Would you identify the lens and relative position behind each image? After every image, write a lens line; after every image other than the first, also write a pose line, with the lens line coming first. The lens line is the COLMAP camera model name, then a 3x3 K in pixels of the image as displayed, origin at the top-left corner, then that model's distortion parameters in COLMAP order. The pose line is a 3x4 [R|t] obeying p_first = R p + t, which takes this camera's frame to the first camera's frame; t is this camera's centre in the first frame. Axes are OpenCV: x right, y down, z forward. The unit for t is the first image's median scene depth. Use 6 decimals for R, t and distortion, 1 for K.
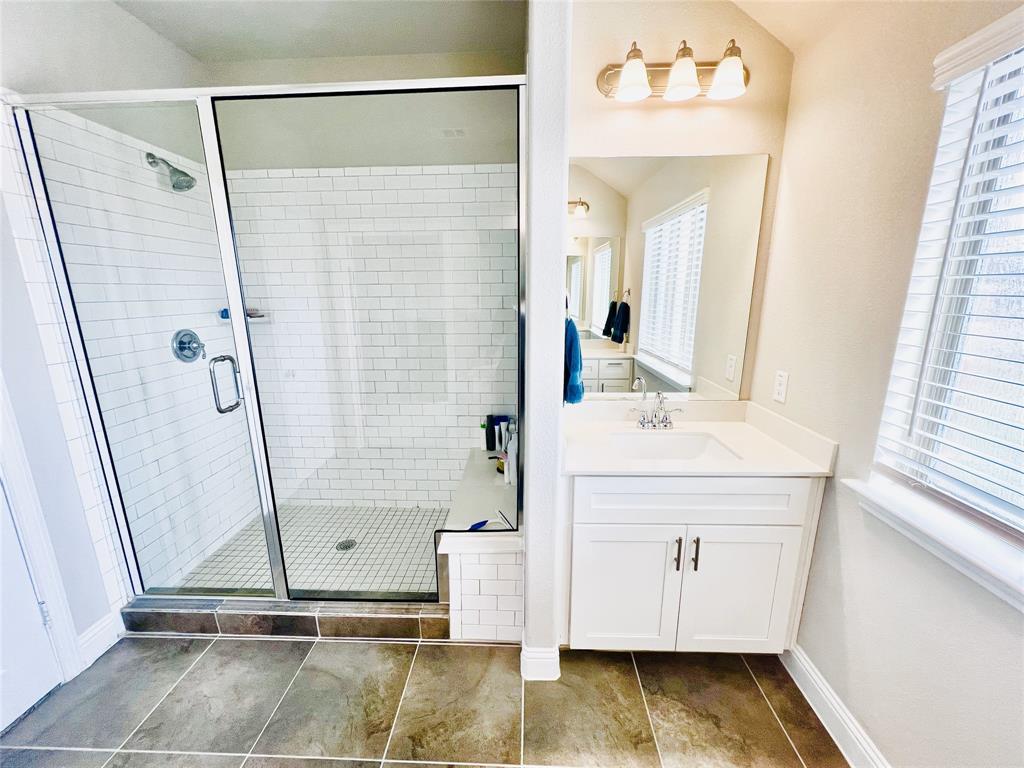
lens RADIAL K [[400.8, 0, 509.9], [0, 400.8, 381.6], [0, 0, 1]] dist [-0.002573, -0.000099]
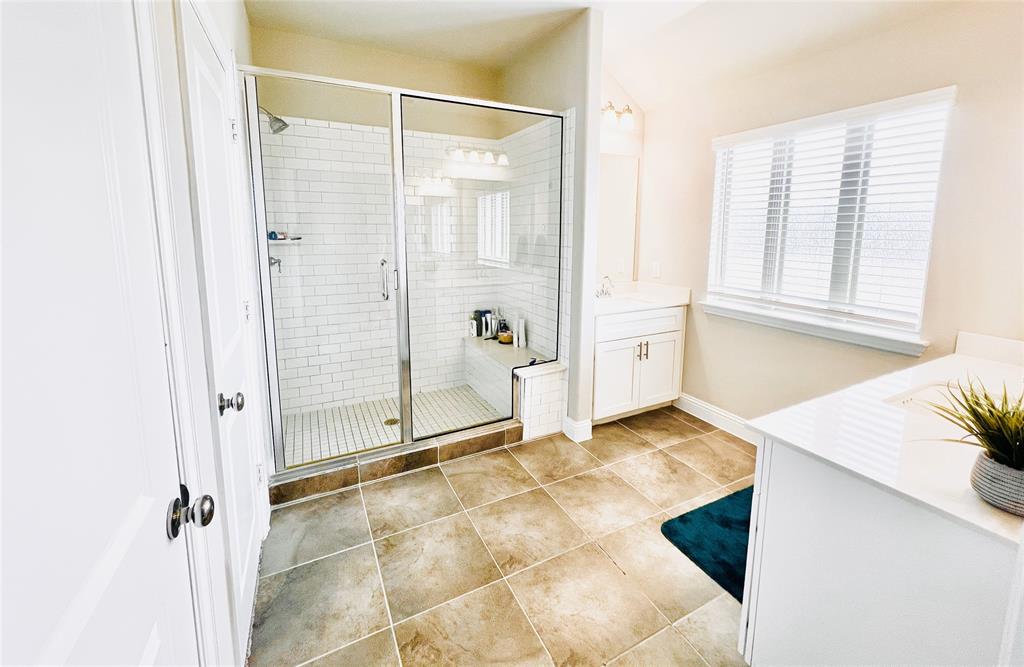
lens RADIAL K [[410.4, 0, 499.7], [0, 410.4, 282.5], [0, 0, 1]] dist [0.000380, -0.000035]
pose [[0.878640, -0.047370, 0.475129, -1.009016], [0.093321, 0.992913, -0.073582, 0.155877], [-0.468276, 0.108992, 0.876834, -0.436446]]
